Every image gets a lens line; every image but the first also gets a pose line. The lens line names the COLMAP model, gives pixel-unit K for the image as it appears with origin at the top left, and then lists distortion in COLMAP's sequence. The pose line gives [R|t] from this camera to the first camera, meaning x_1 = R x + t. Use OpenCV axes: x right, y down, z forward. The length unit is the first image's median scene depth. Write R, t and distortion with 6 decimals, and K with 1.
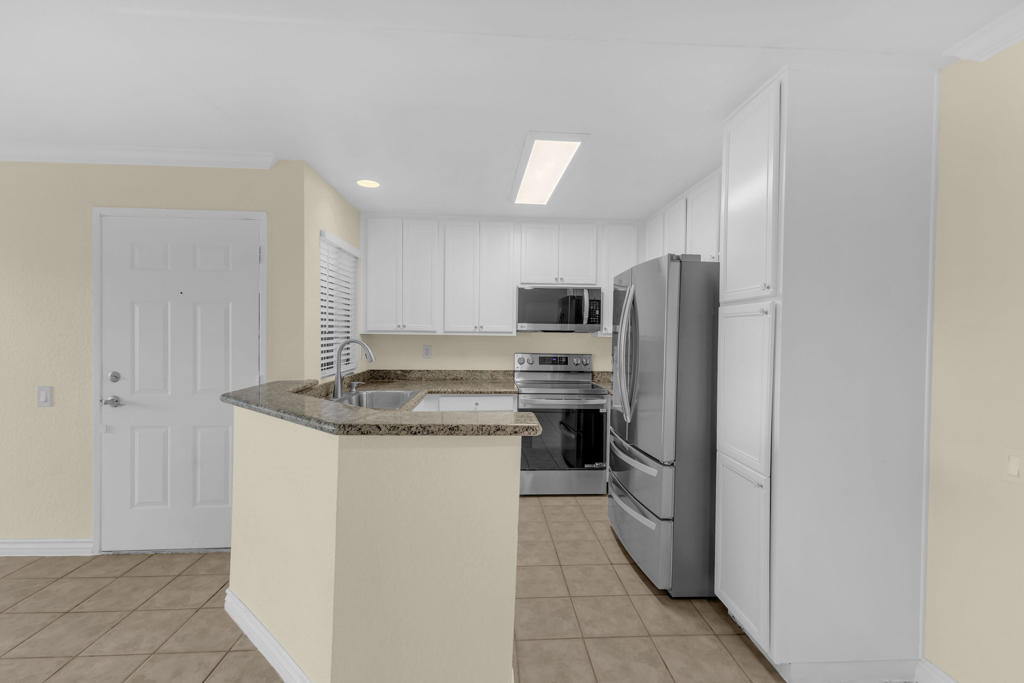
lens RADIAL K [[439.1, 0, 513.5], [0, 439.1, 338.3], [0, 0, 1]] dist [0.012055, -0.002496]
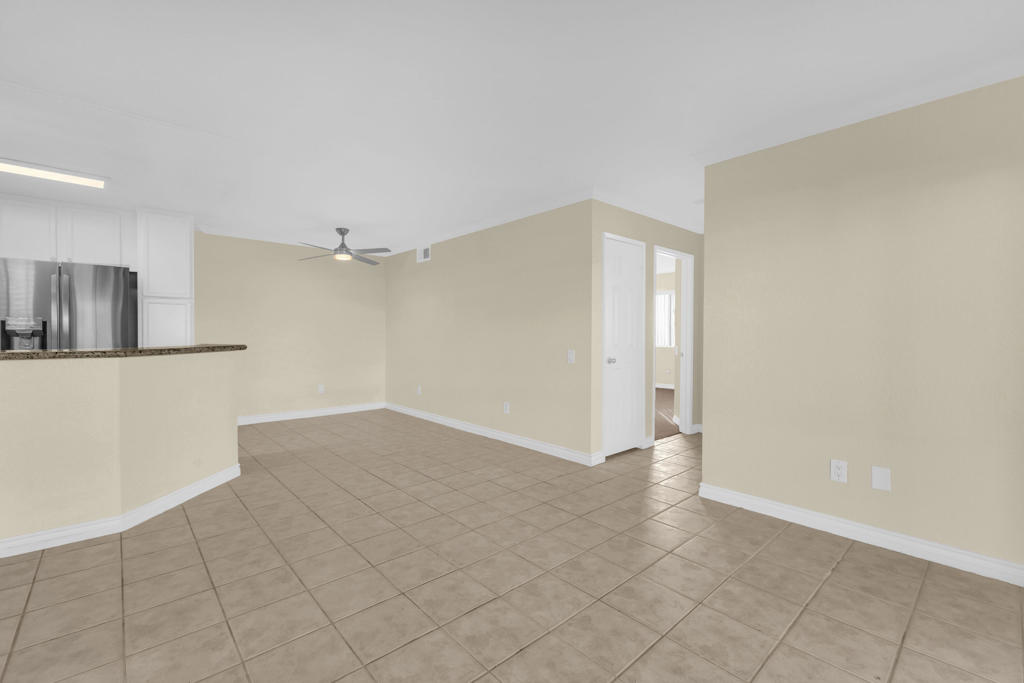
lens RADIAL K [[439.1, 0, 515.1], [0, 439.1, 341.0], [0, 0, 1]] dist [0.012055, -0.002496]
pose [[-0.621991, -0.024771, 0.782632, -1.424626], [-0.001849, 0.999543, 0.030167, 0.039637], [-0.783022, 0.017317, -0.621753, 0.581256]]
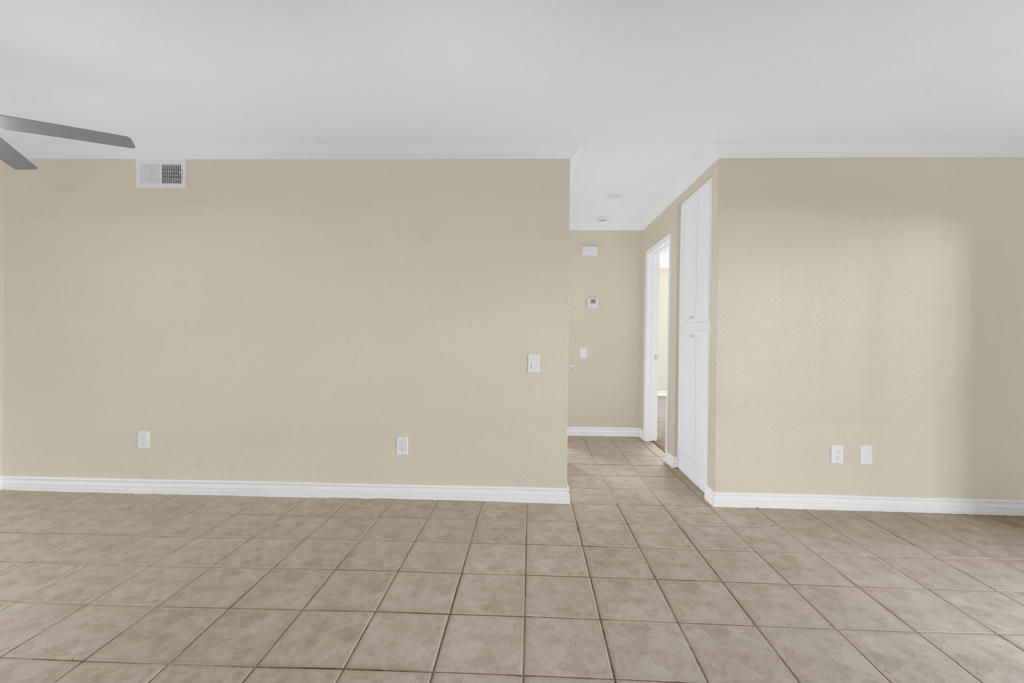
lens RADIAL K [[439.1, 0, 516.2], [0, 439.1, 338.7], [0, 0, 1]] dist [0.012055, -0.002496]
pose [[-0.994910, -0.024125, 0.097833, -0.633581], [-0.022356, 0.999567, 0.019135, 0.051754], [-0.098252, 0.016850, -0.995019, 0.610476]]
